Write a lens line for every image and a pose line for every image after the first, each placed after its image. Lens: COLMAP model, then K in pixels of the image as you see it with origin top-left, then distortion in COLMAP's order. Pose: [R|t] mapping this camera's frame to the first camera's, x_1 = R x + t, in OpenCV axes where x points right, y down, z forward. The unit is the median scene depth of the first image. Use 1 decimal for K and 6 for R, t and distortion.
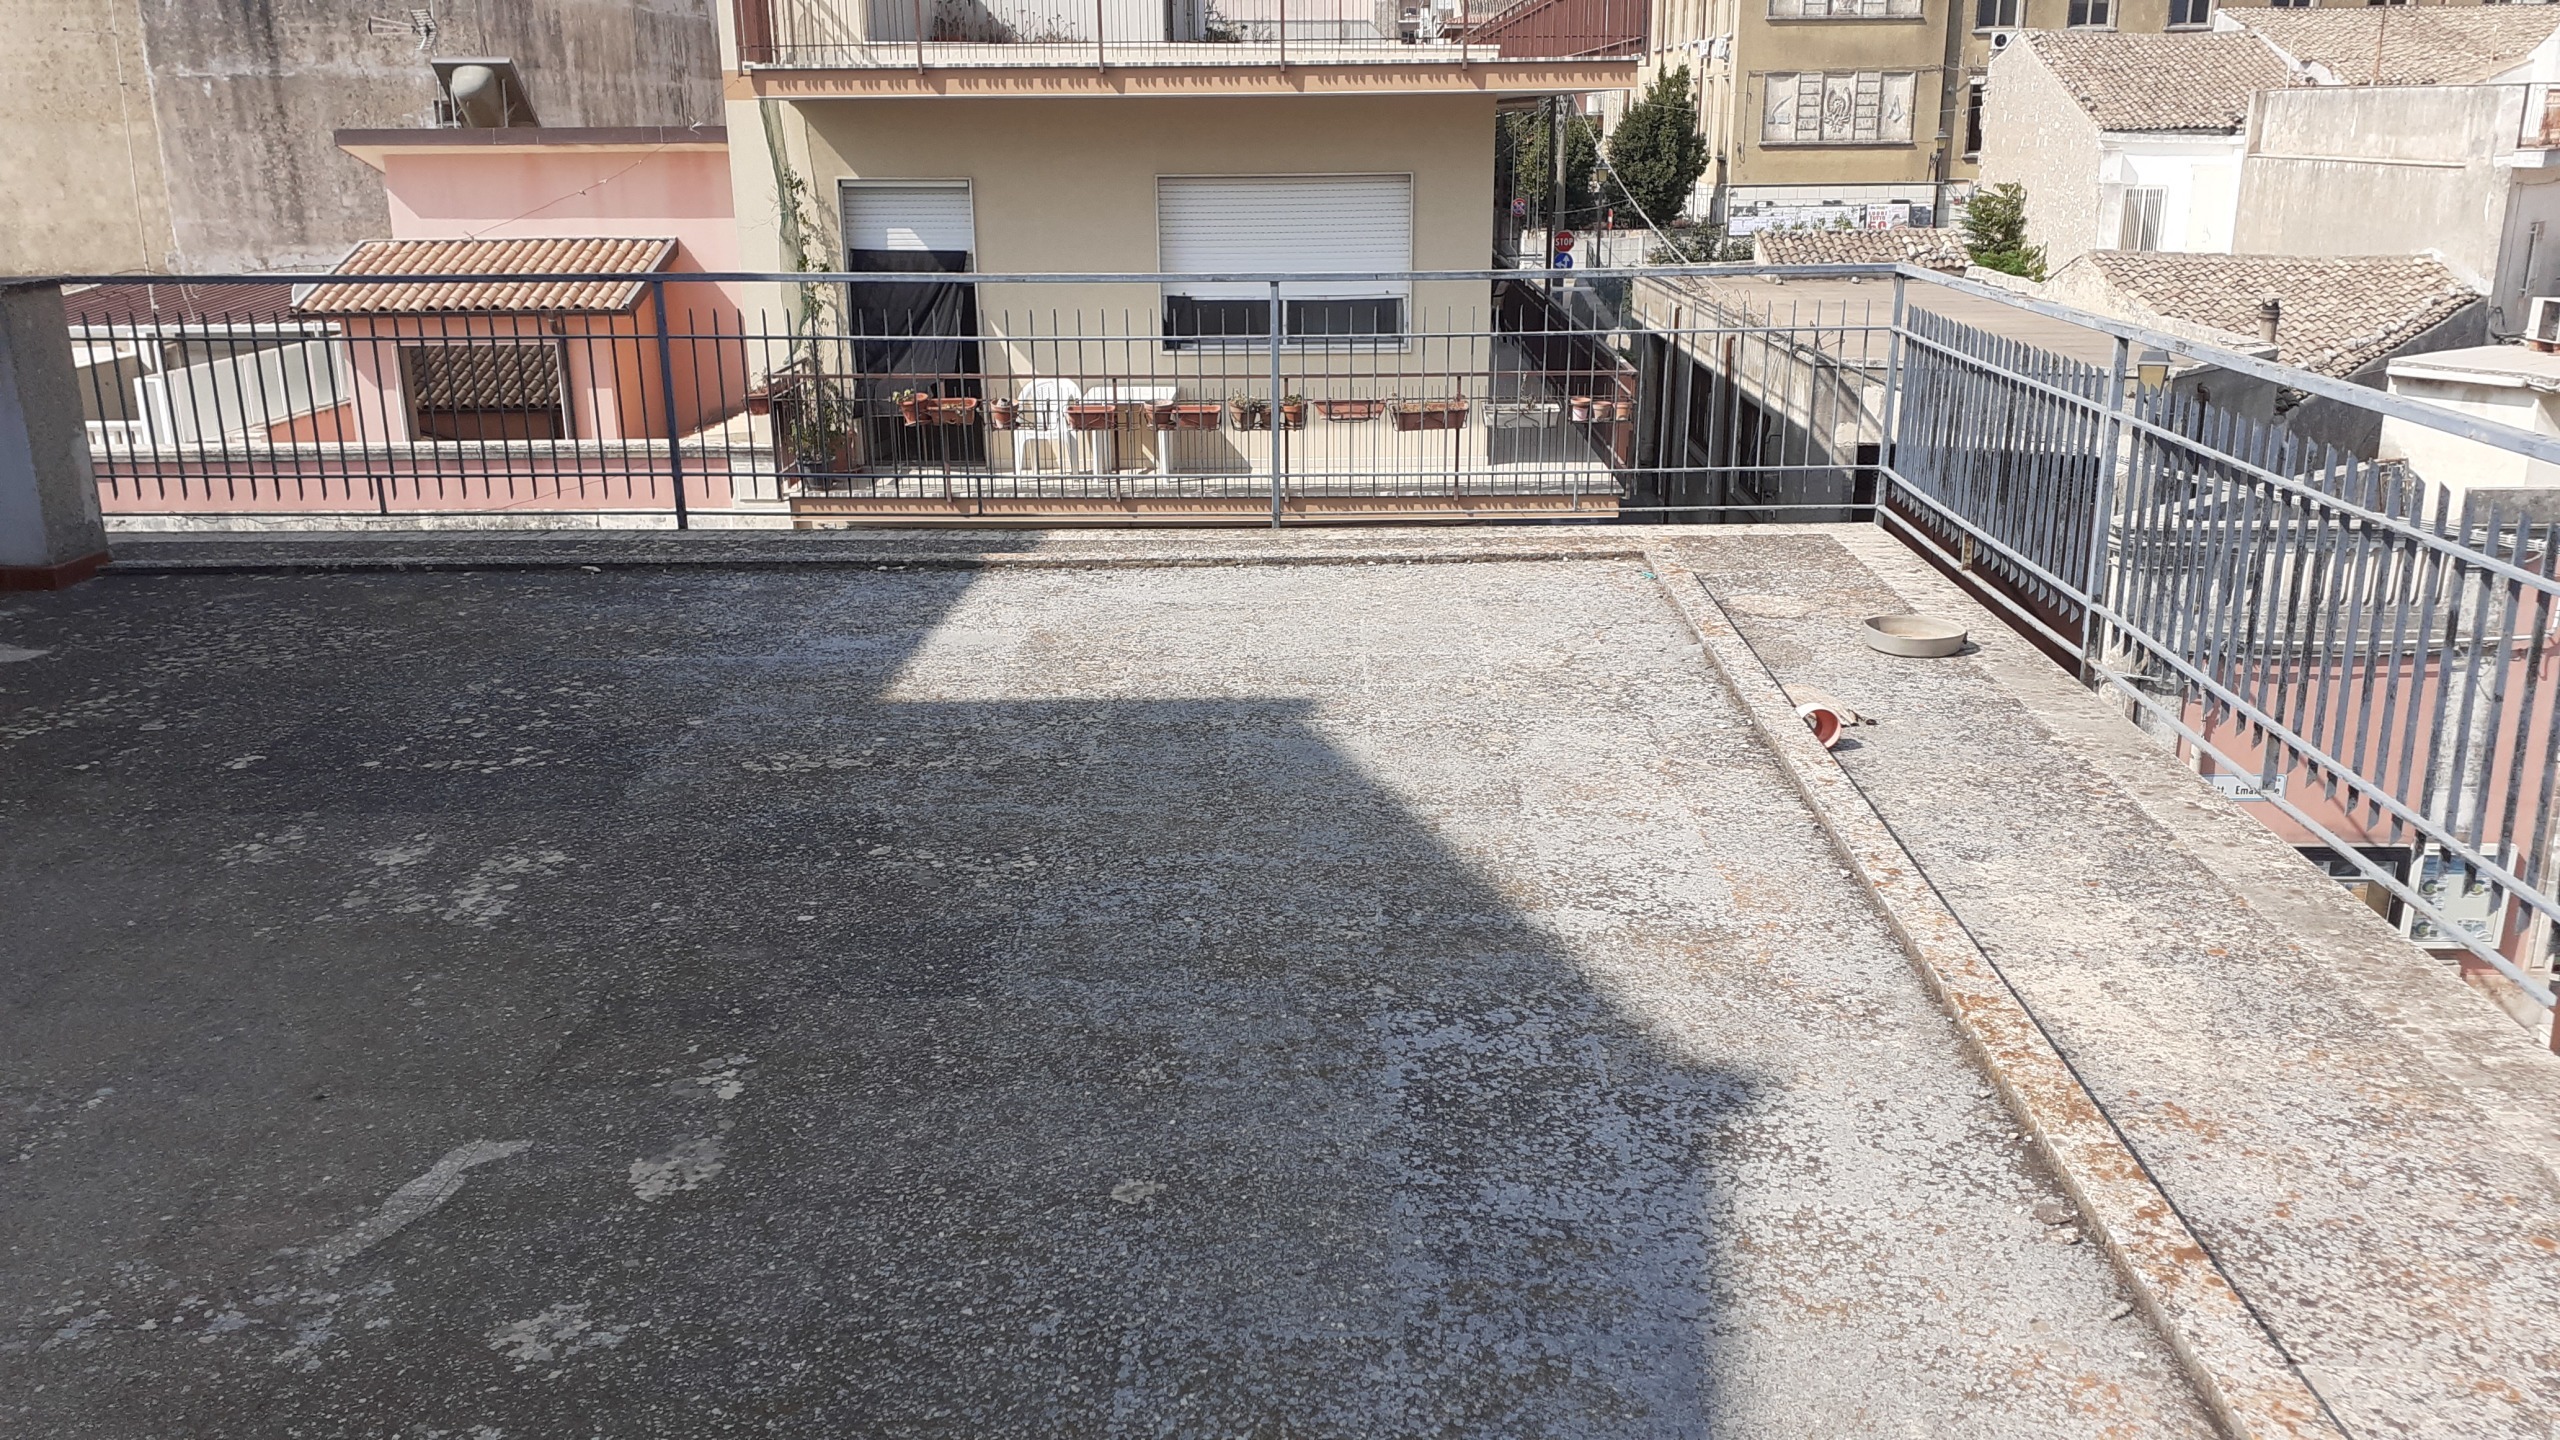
lens RADIAL K [[2086.7, 0, 1273.9], [0, 2086.7, 717.2], [0, 0, 1]] dist [0.007444, -0.000482]
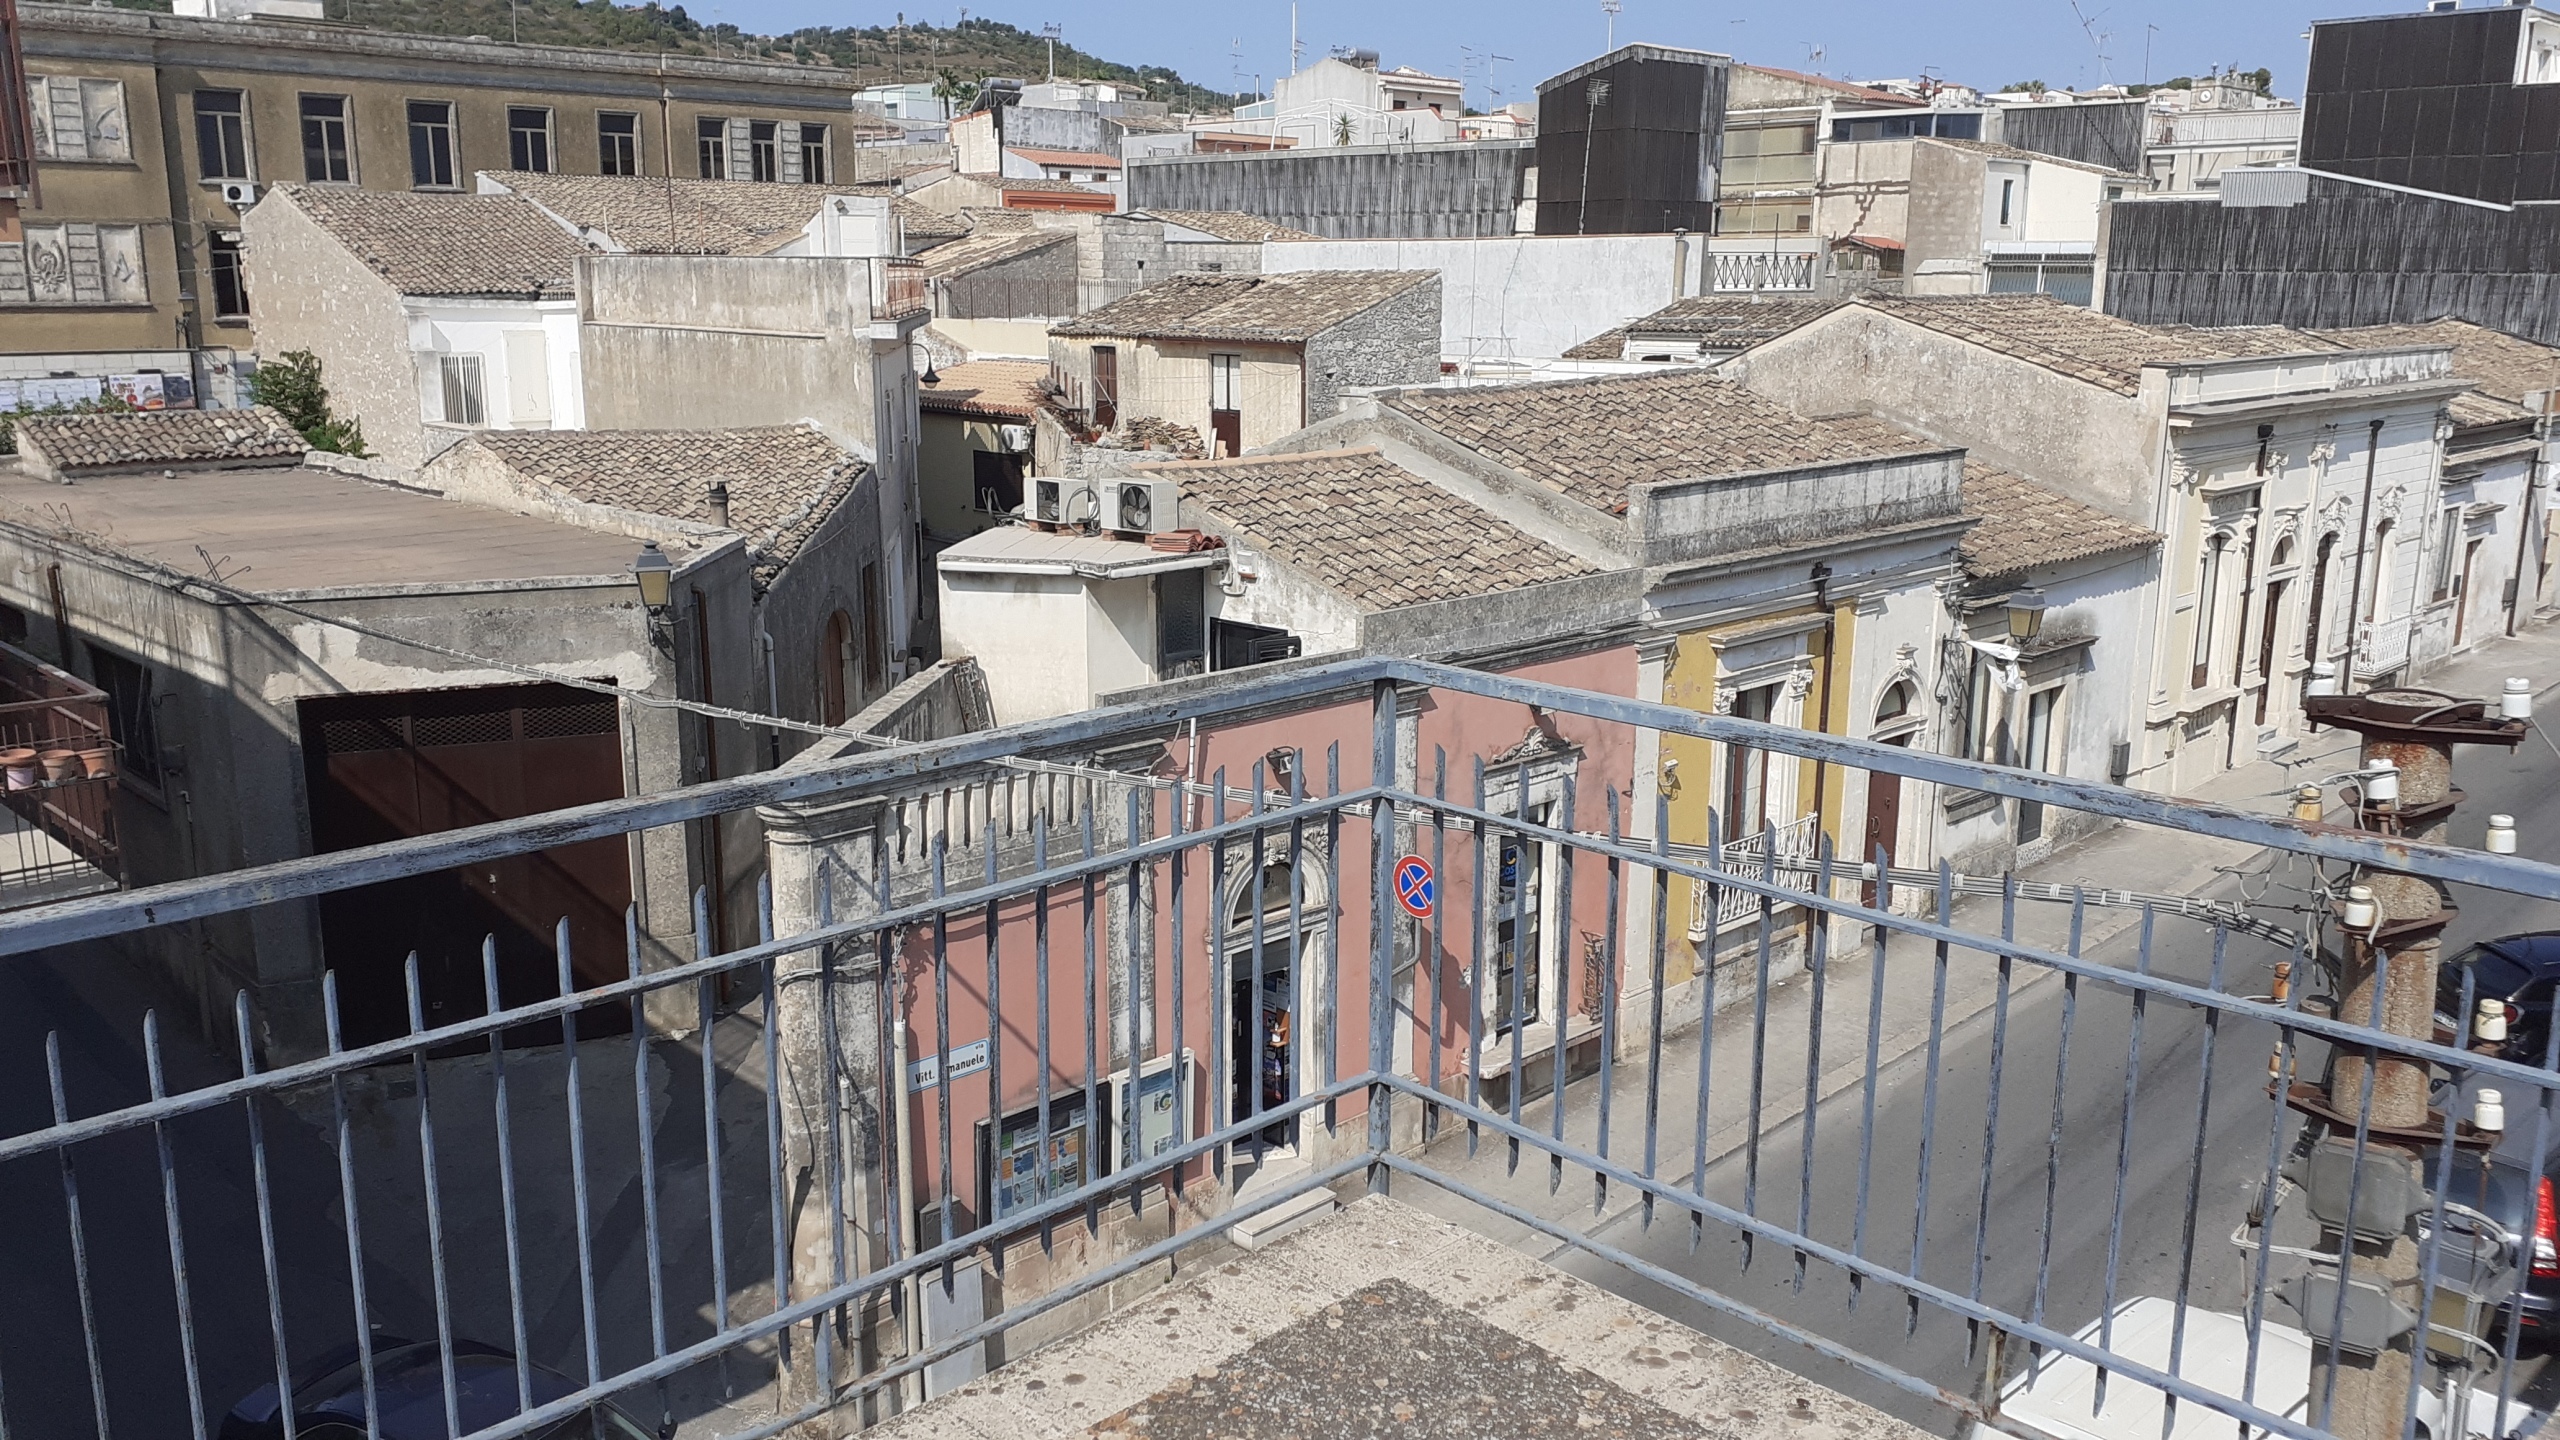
lens RADIAL K [[2028.2, 0, 1272.2], [0, 2028.2, 758.9], [0, 0, 1]] dist [0.095512, -0.169471]
pose [[0.693403, -0.154005, 0.703900, -0.008862], [0.187787, 0.981757, 0.029810, -0.052184], [-0.695649, 0.111513, 0.709674, 0.171137]]
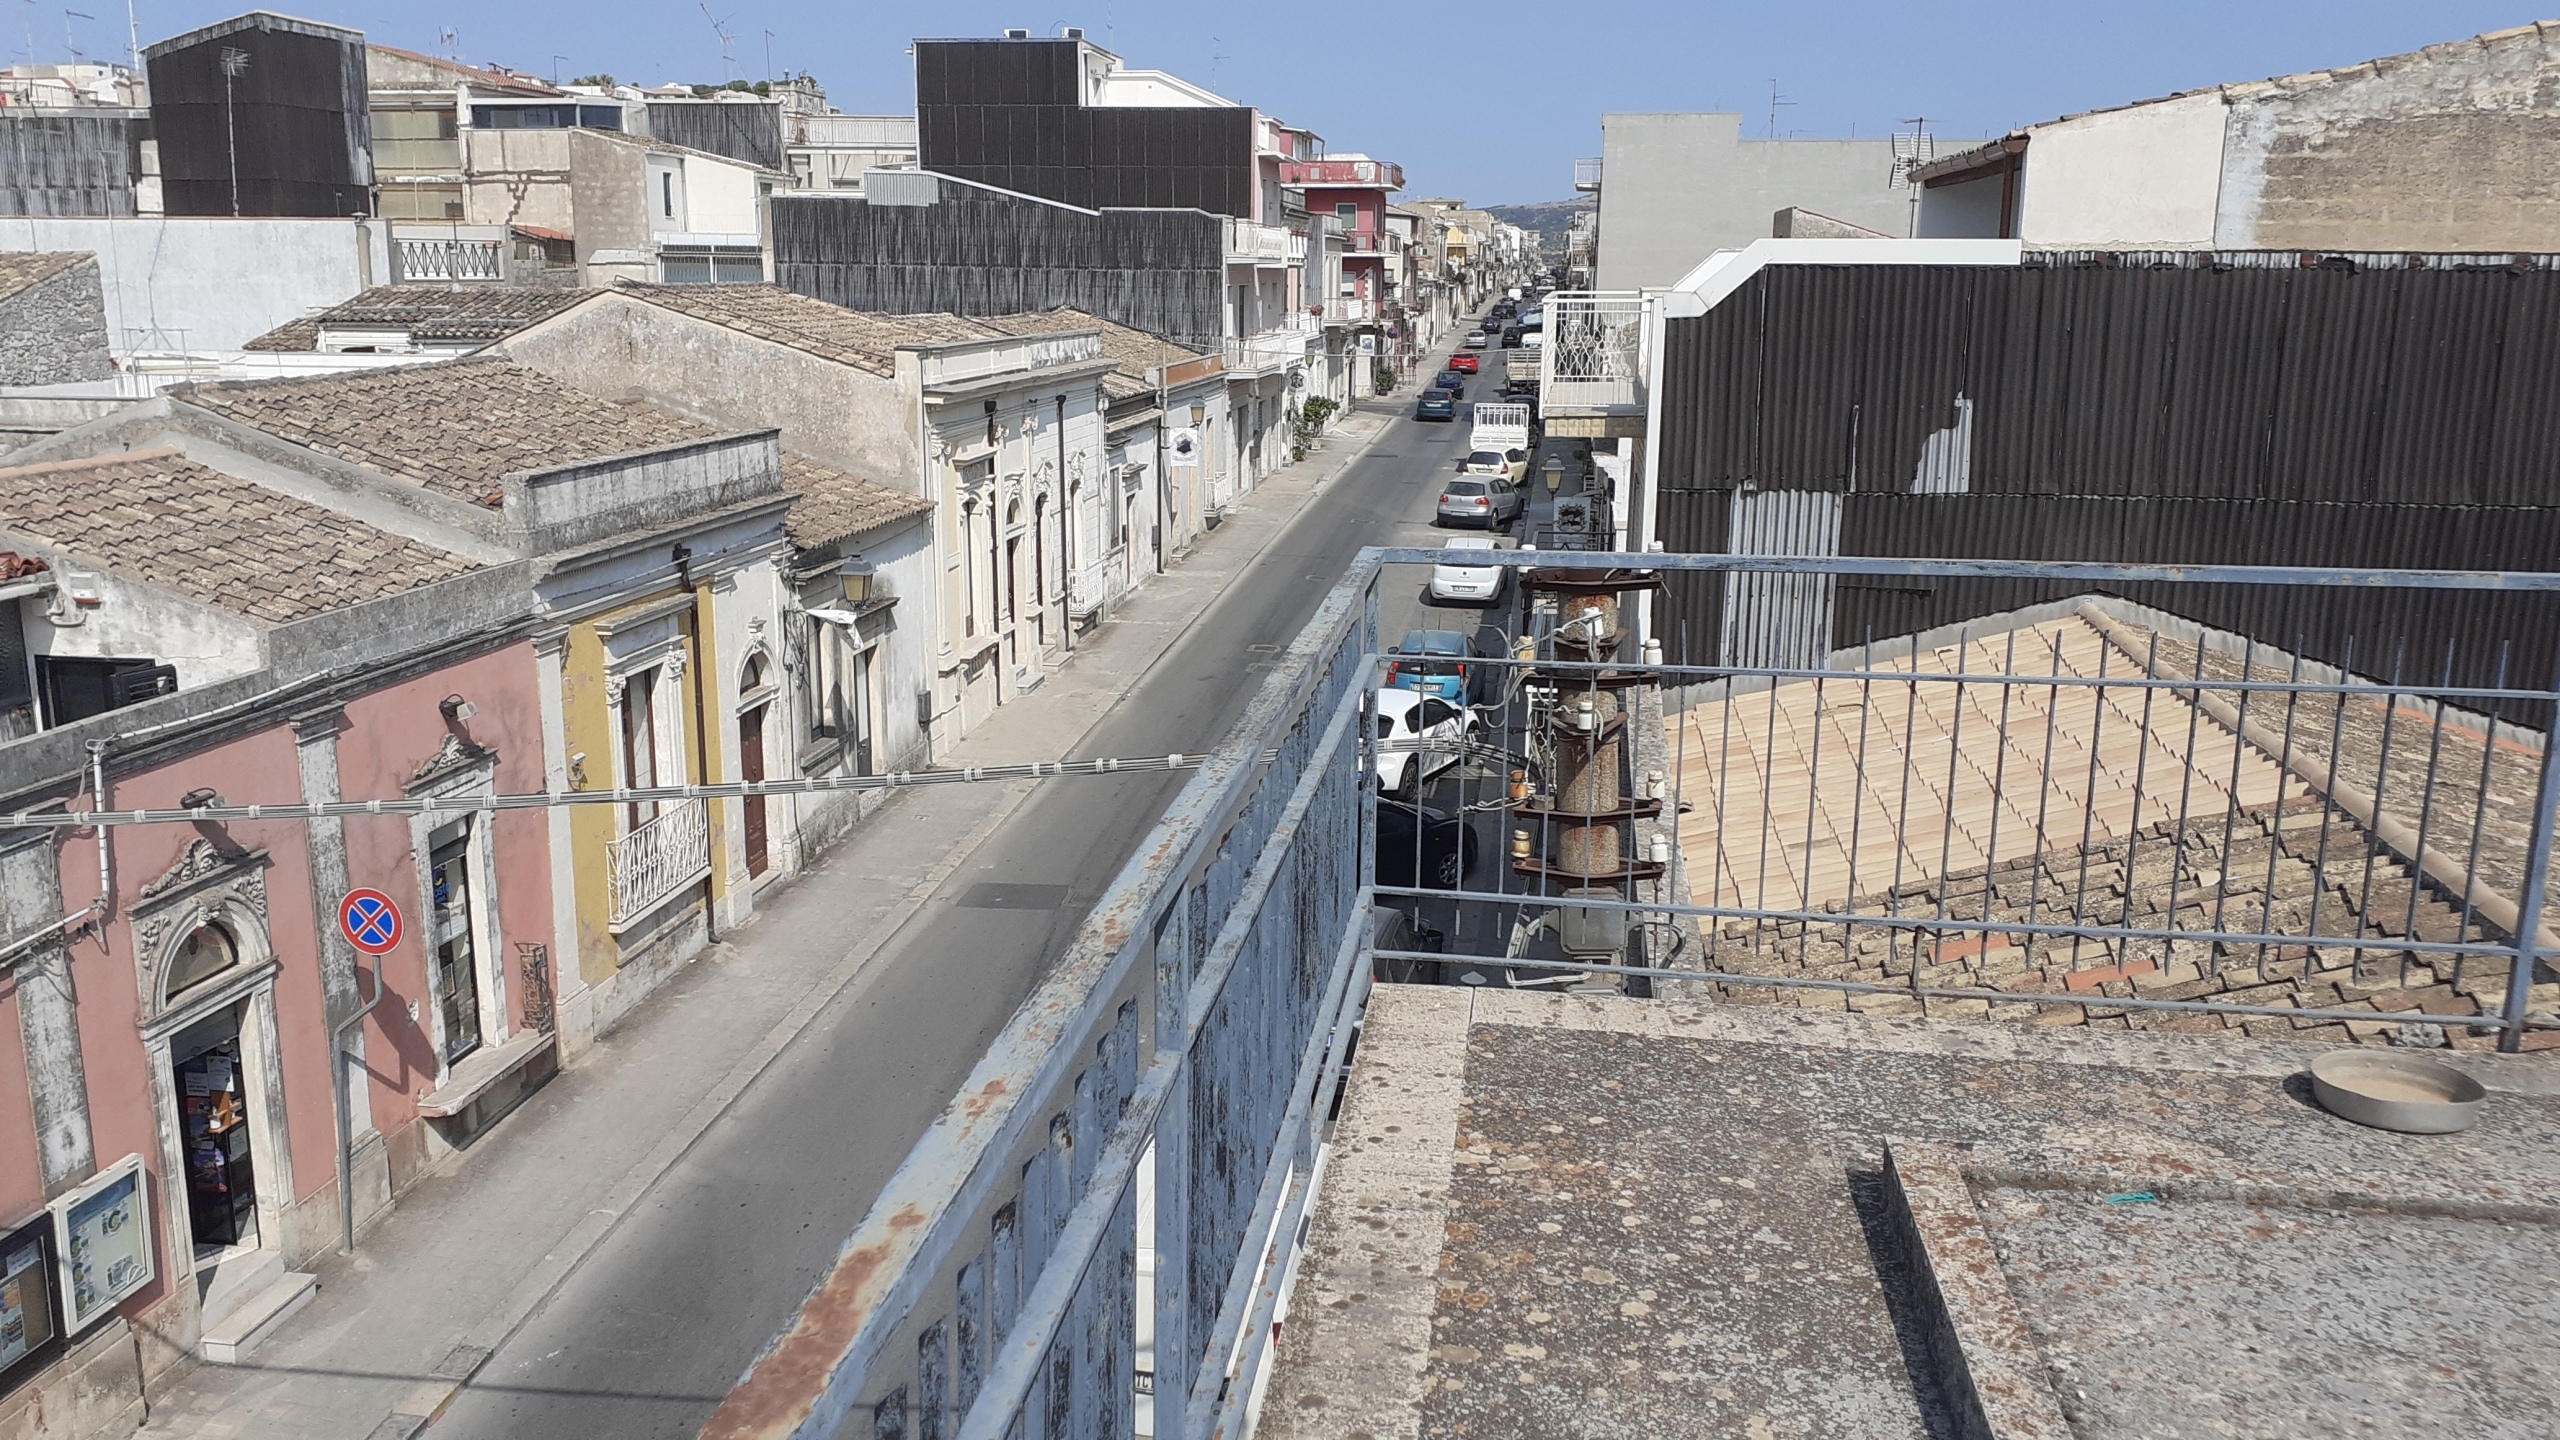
lens RADIAL K [[2043.3, 0, 1267.1], [0, 2043.3, 745.6], [0, 0, 1]] dist [0.076848, -0.121874]
pose [[0.121182, -0.211626, 0.969809, -0.062258], [0.266492, 0.948077, 0.173584, -0.065721], [-0.956189, 0.237411, 0.171287, 0.229536]]
